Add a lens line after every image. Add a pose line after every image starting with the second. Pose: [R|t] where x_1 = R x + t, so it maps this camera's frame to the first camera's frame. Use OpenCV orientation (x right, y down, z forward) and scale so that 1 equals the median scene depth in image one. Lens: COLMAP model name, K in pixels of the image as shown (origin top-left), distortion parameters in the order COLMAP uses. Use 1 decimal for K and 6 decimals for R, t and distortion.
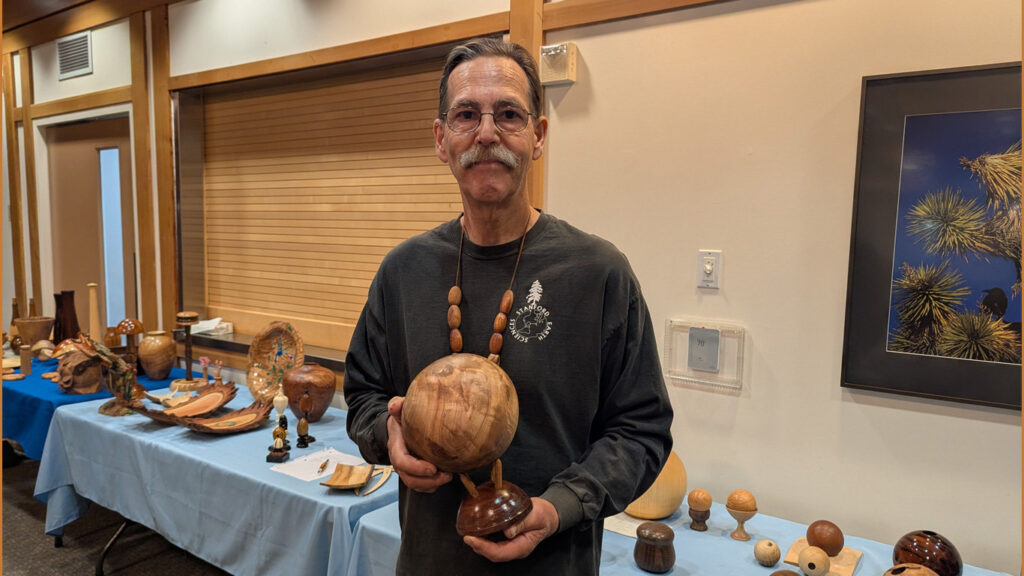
lens RADIAL K [[713.4, 0, 505.7], [0, 713.4, 303.8], [0, 0, 1]] dist [0.063447, -0.071222]
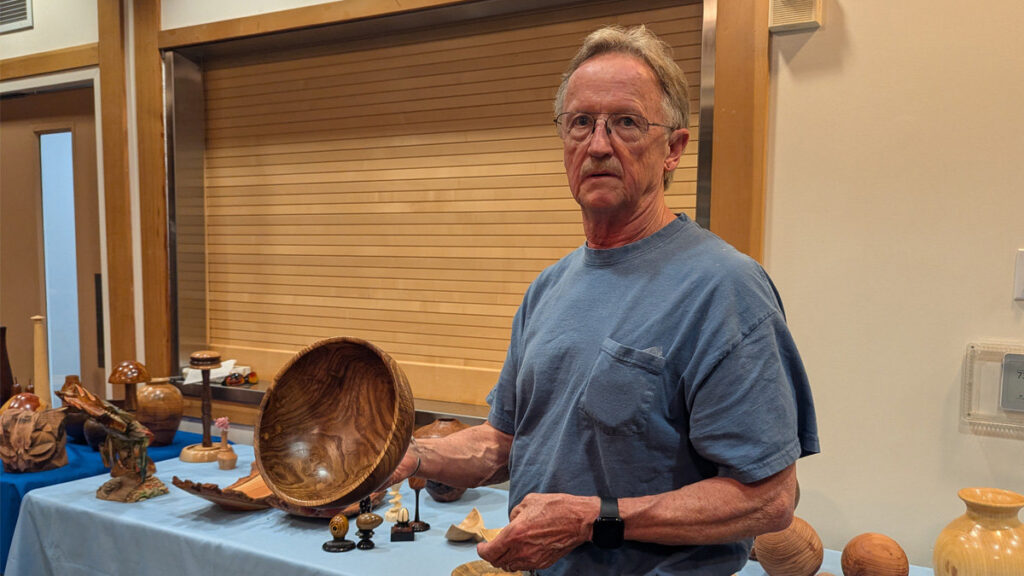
lens RADIAL K [[808.0, 0, 559.6], [0, 808.0, 335.9], [0, 0, 1]] dist [0.060423, -0.070070]
pose [[0.990617, -0.013095, 0.136039, -0.214493], [0.014940, 0.999810, -0.012552, 0.012175], [-0.135848, 0.014467, 0.990624, 0.155457]]
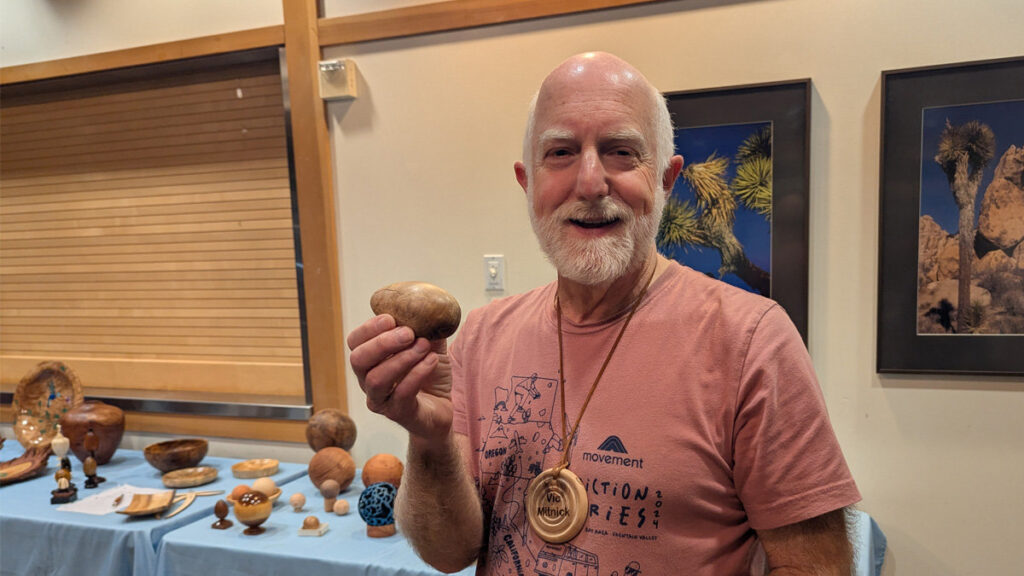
lens RADIAL K [[813.7, 0, 556.3], [0, 813.7, 356.3], [0, 0, 1]] dist [0.053869, -0.056337]
pose [[0.964003, -0.079563, 0.253710, 0.034242], [0.073363, 0.996732, 0.033821, 0.029728], [-0.255572, -0.013990, 0.966689, -0.153452]]
